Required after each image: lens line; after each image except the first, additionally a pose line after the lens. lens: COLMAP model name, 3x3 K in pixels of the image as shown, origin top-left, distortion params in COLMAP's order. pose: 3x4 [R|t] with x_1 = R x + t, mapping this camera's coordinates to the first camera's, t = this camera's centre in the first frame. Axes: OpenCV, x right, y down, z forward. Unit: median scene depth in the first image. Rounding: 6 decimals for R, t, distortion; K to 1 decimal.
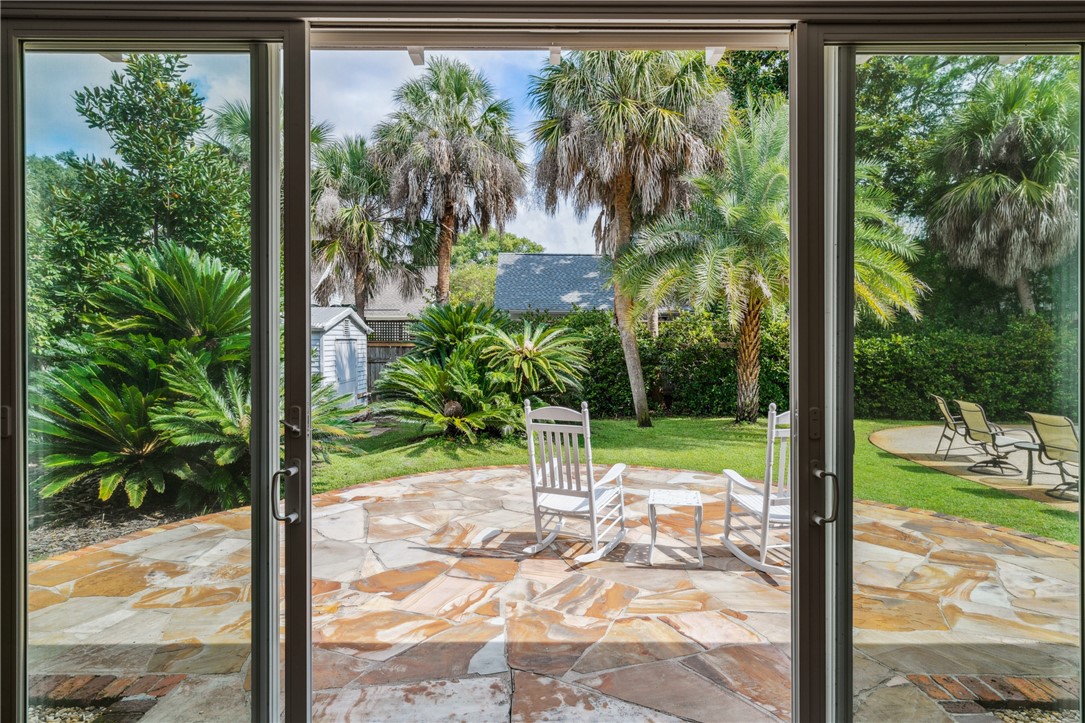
lens RADIAL K [[598.6, 0, 535.9], [0, 598.6, 348.2], [0, 0, 1]] dist [-0.005398, 0.000204]
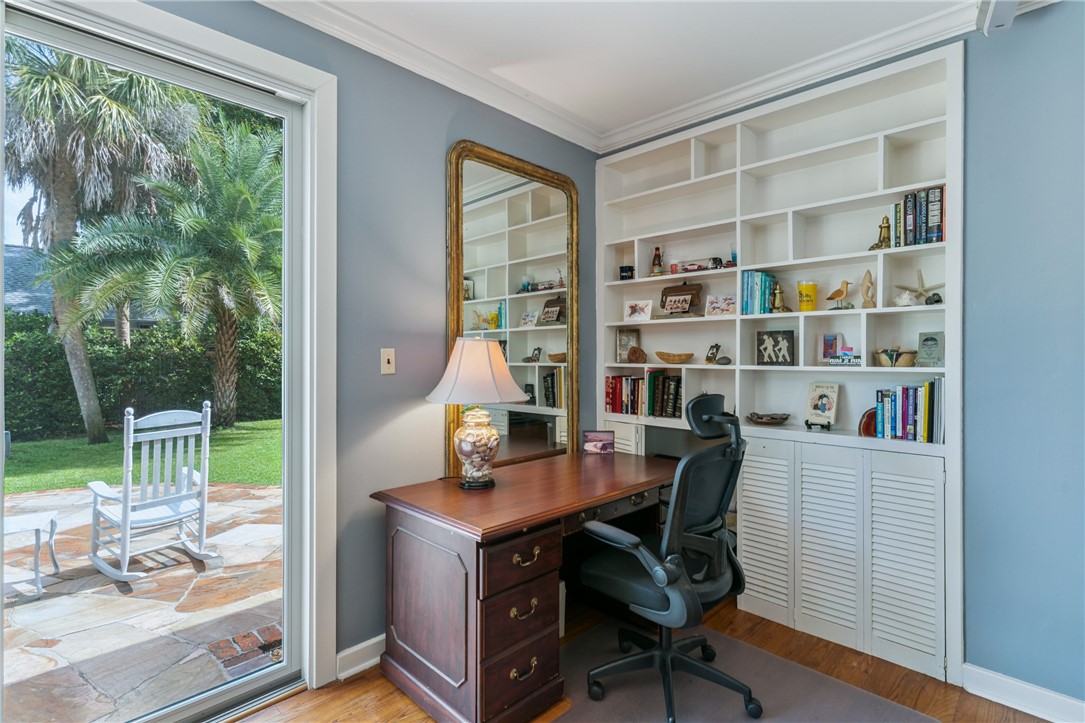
lens RADIAL K [[520.1, 0, 530.5], [0, 520.1, 351.6], [0, 0, 1]] dist [0.004622, 0.000252]
pose [[0.704689, 0.002763, 0.709510, 0.095790], [0.005830, 0.999936, -0.009685, 0.003697], [-0.709492, 0.010962, 0.704628, -0.032080]]
